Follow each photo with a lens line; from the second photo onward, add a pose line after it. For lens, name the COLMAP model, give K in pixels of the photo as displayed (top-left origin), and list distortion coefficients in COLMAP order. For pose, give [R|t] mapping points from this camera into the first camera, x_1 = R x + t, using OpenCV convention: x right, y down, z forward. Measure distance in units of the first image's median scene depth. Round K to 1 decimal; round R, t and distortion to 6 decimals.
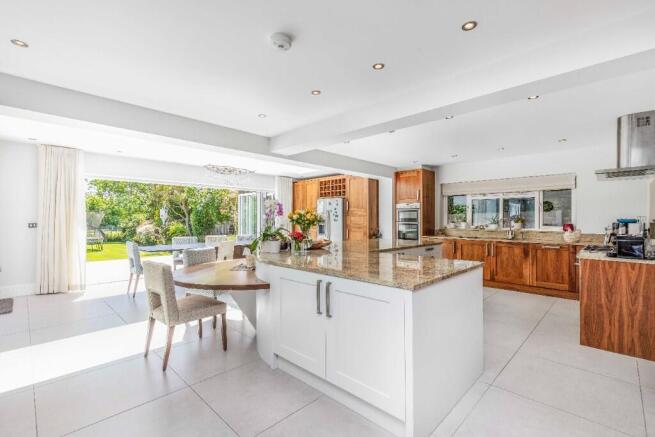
lens RADIAL K [[295.5, 0, 328.5], [0, 295.5, 221.0], [0, 0, 1]] dist [0.022822, -0.000586]
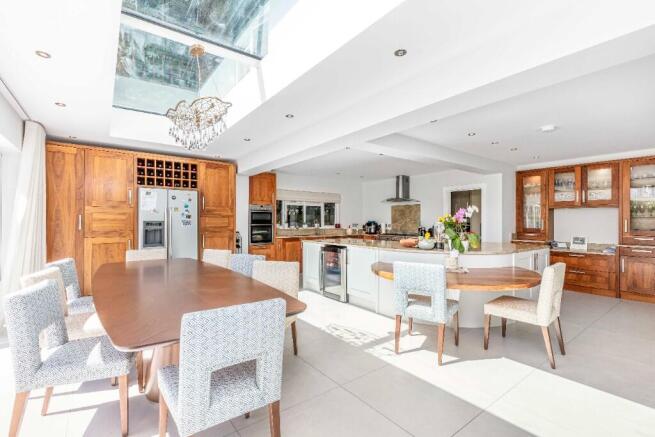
lens RADIAL K [[295.5, 0, 327.4], [0, 295.5, 218.7], [0, 0, 1]] dist [0.022822, -0.000586]
pose [[0.144482, 0.004647, 0.989496, -0.666178], [0.006168, 0.999965, -0.005597, -0.006597], [-0.989488, 0.006912, 0.144449, 0.627182]]
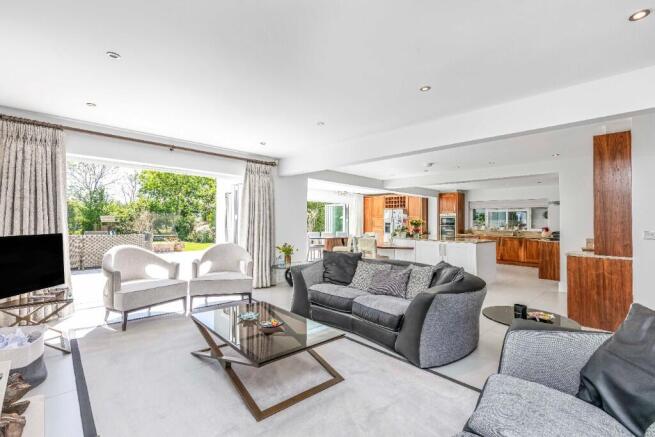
lens RADIAL K [[295.5, 0, 326.8], [0, 295.5, 215.8], [0, 0, 1]] dist [0.022822, -0.000586]
pose [[0.999367, 0.011451, -0.033691, -0.325748], [-0.012350, 0.999571, -0.026571, 0.003622], [0.033372, 0.026971, 0.999079, -0.613638]]
